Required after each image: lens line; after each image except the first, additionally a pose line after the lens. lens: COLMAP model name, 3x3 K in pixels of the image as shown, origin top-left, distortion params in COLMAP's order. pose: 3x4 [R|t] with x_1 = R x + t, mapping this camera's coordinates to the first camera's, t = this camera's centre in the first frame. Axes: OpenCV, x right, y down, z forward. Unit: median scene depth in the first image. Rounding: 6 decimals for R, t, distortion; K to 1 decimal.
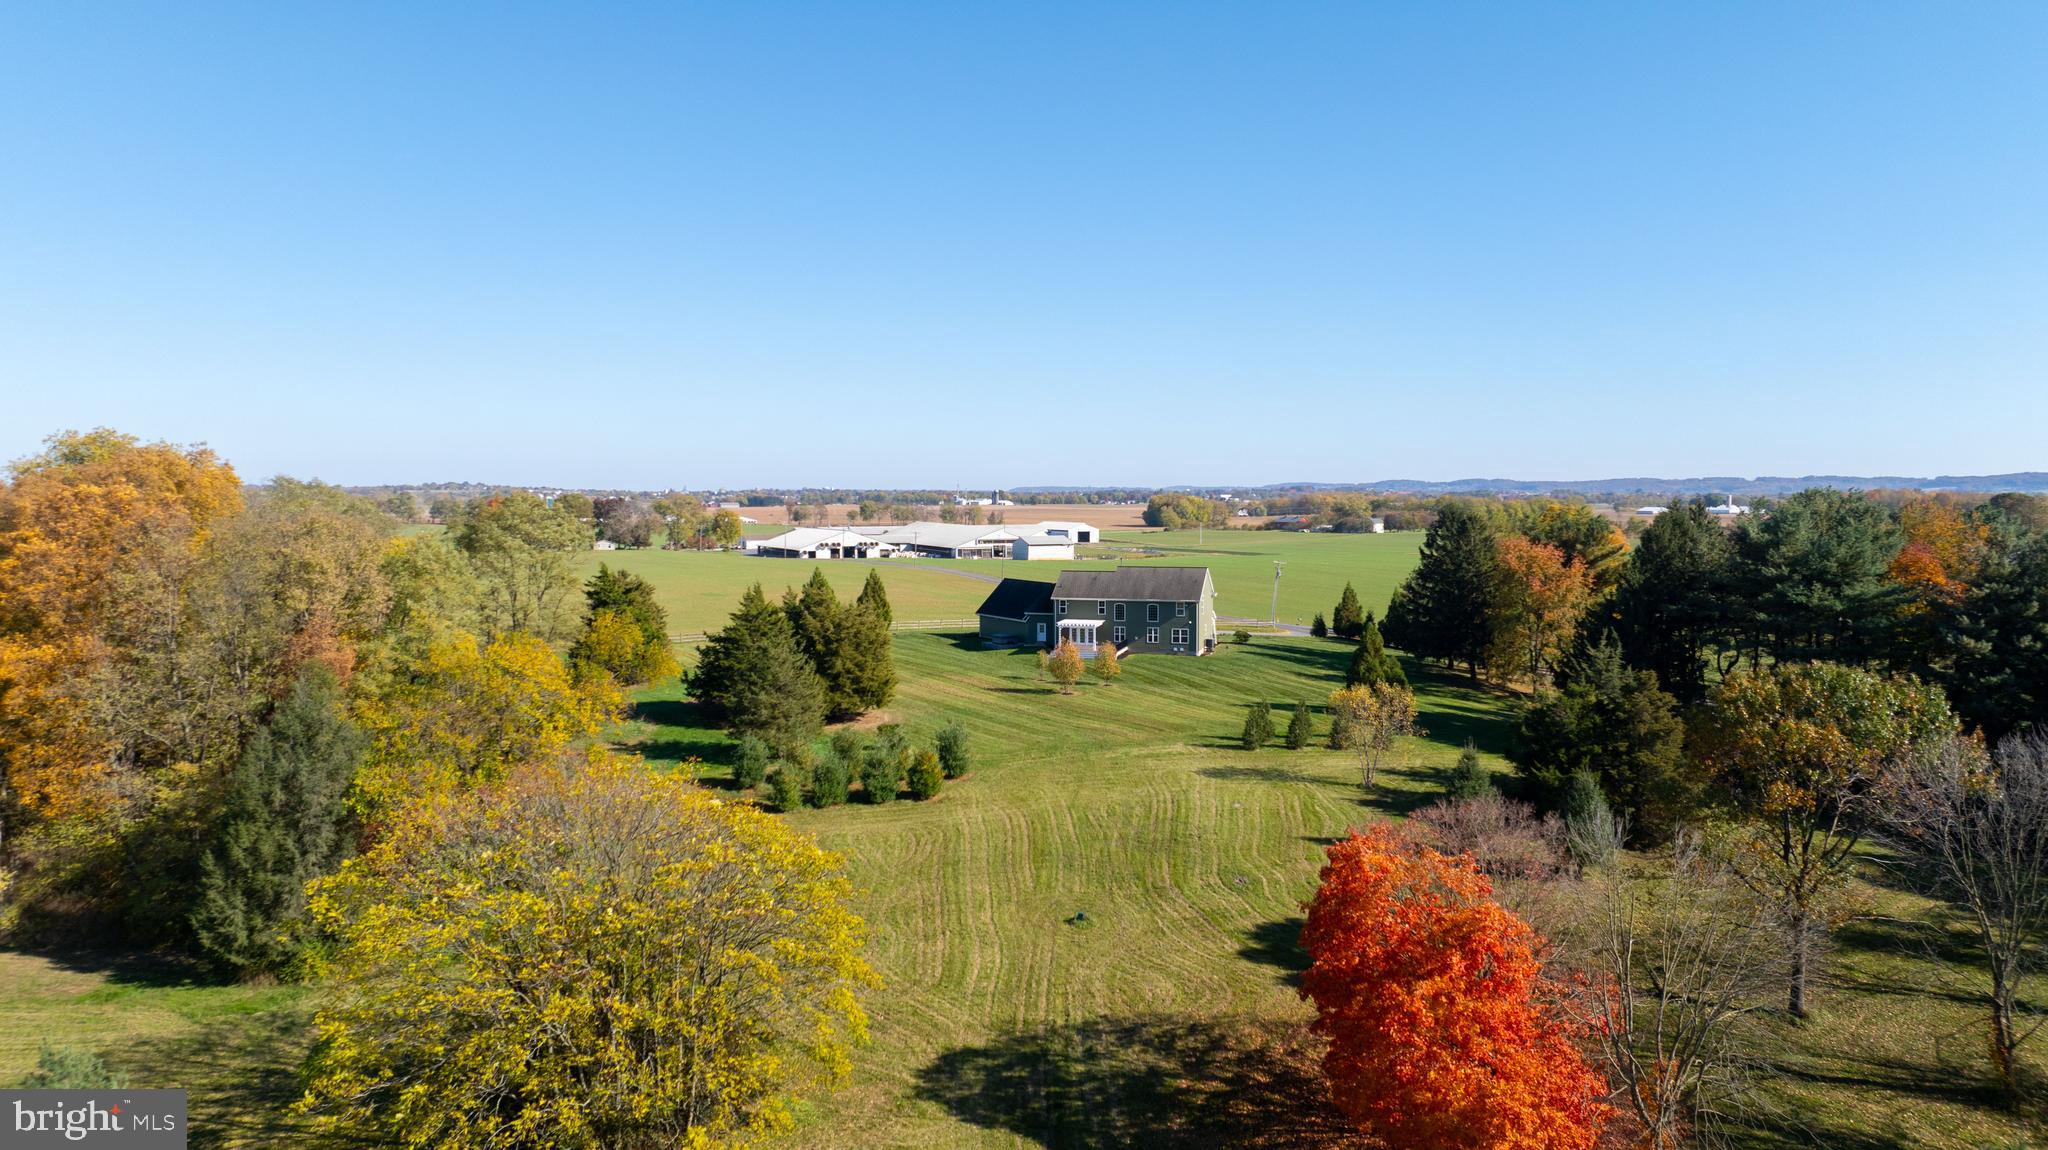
lens RADIAL K [[1428.9, 0, 1032.1], [0, 1428.9, 577.5], [0, 0, 1]] dist [-0.036739, 0.036123]
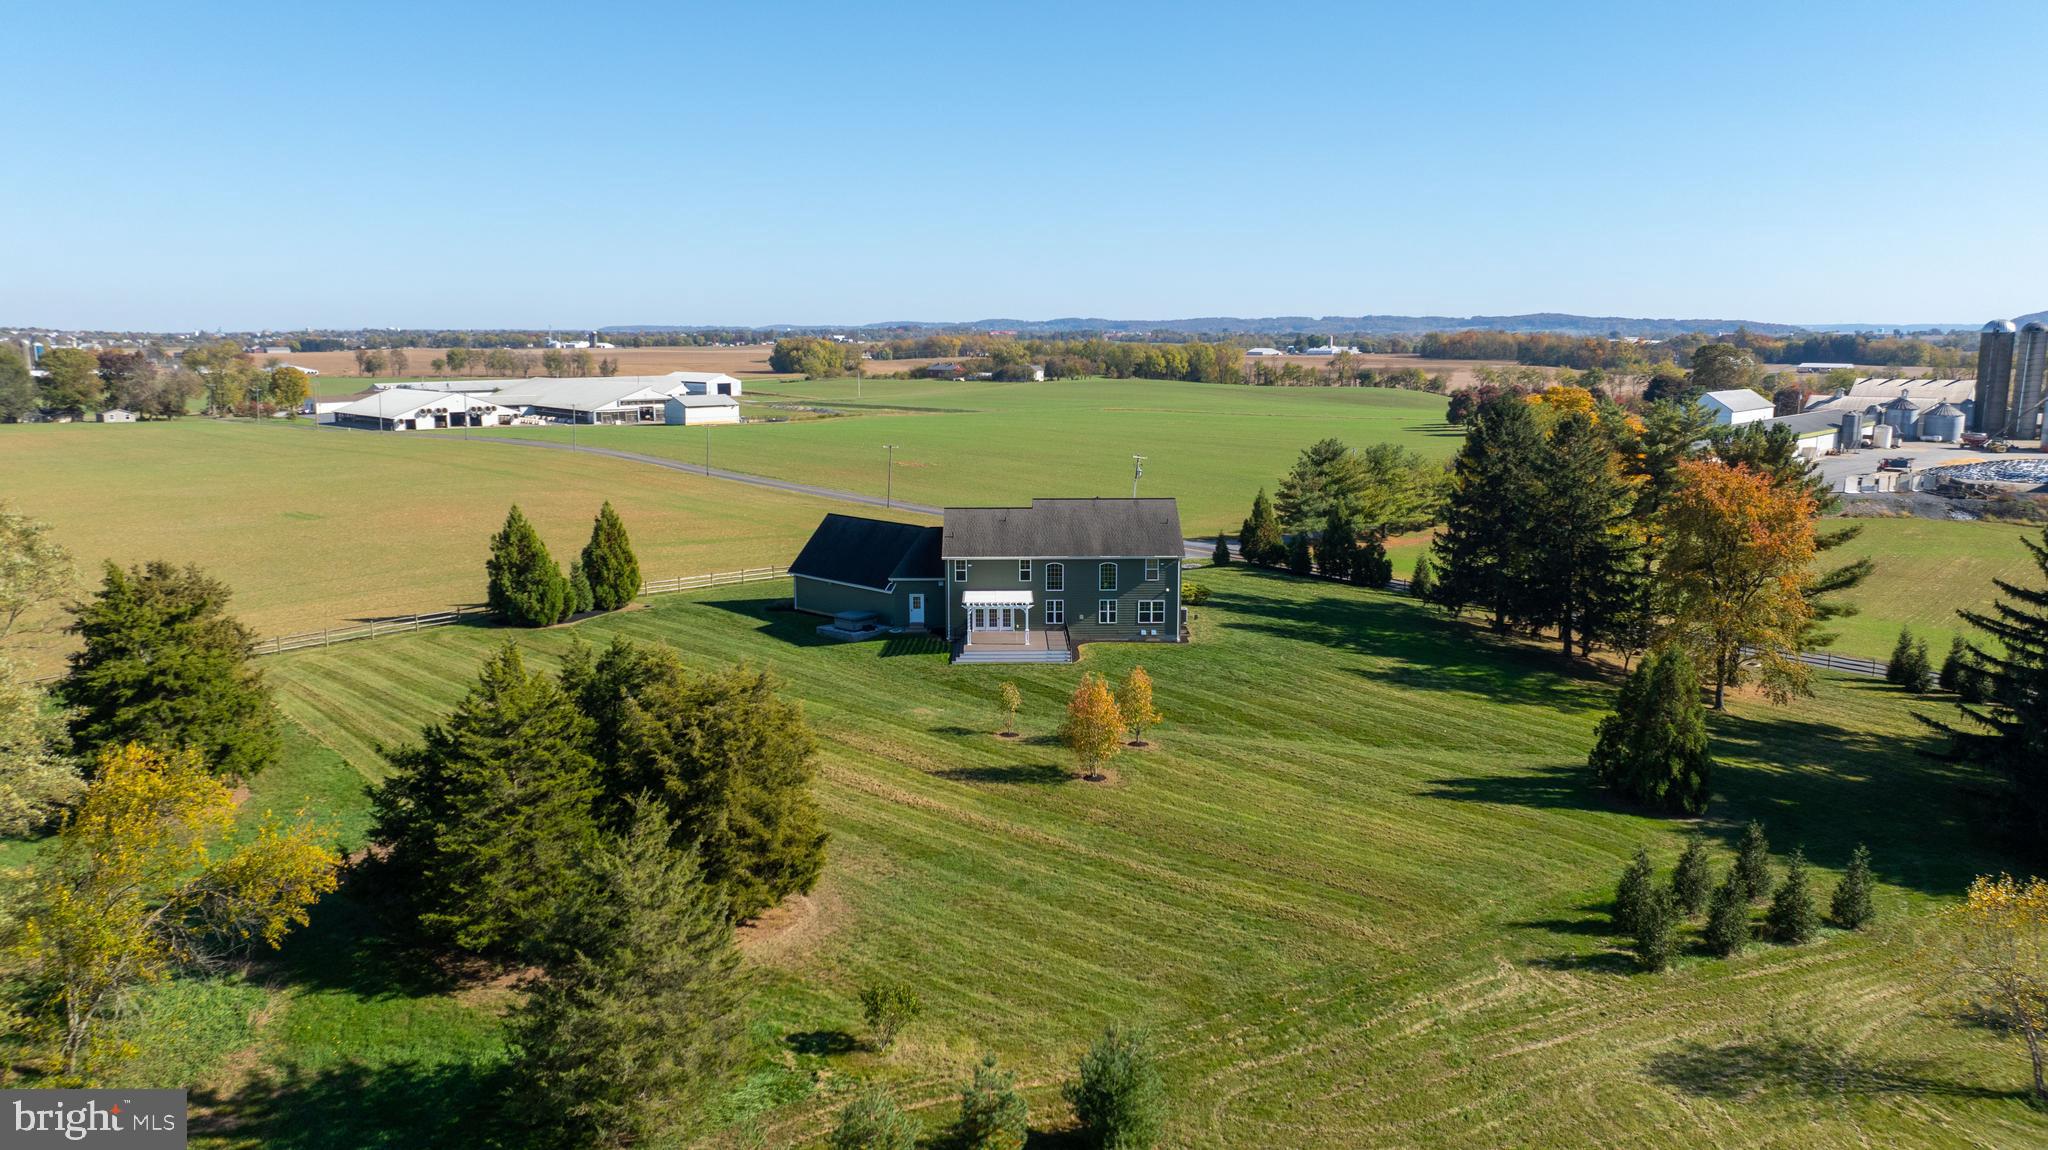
lens RADIAL K [[1428.9, 0, 1022.0], [0, 1428.9, 574.2], [0, 0, 1]] dist [-0.036739, 0.036123]
pose [[0.963406, -0.045782, 0.264108, -0.118970], [0.016701, 0.993644, 0.111322, -0.047268], [-0.267526, -0.102837, 0.958047, 0.416739]]
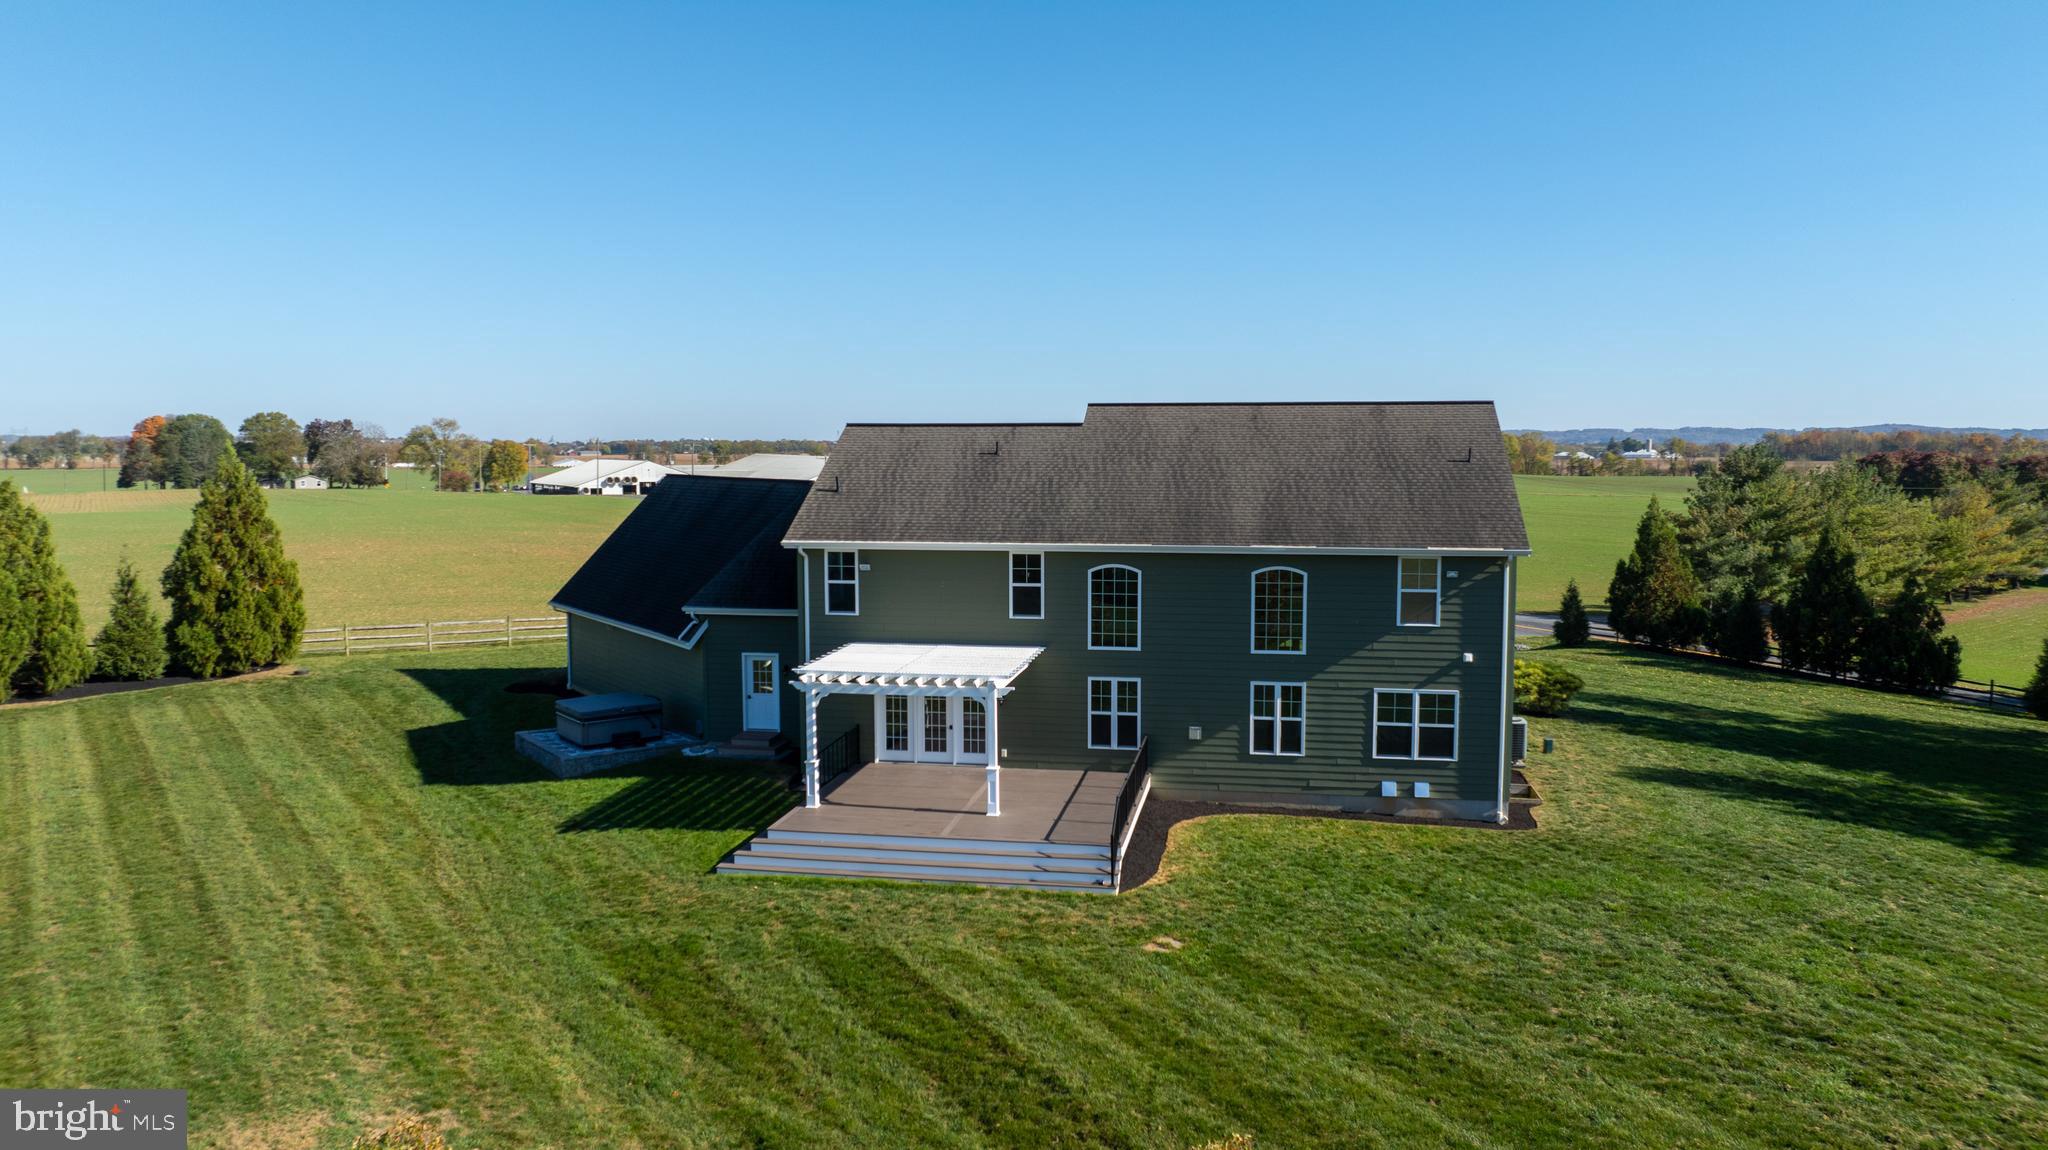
lens RADIAL K [[1428.9, 0, 1032.5], [0, 1428.9, 566.5], [0, 0, 1]] dist [-0.036739, 0.036123]
pose [[0.996965, -0.007036, 0.077530, 0.034482], [0.005088, 0.999667, 0.025291, 0.013425], [-0.077682, -0.024820, 0.996669, 0.813166]]
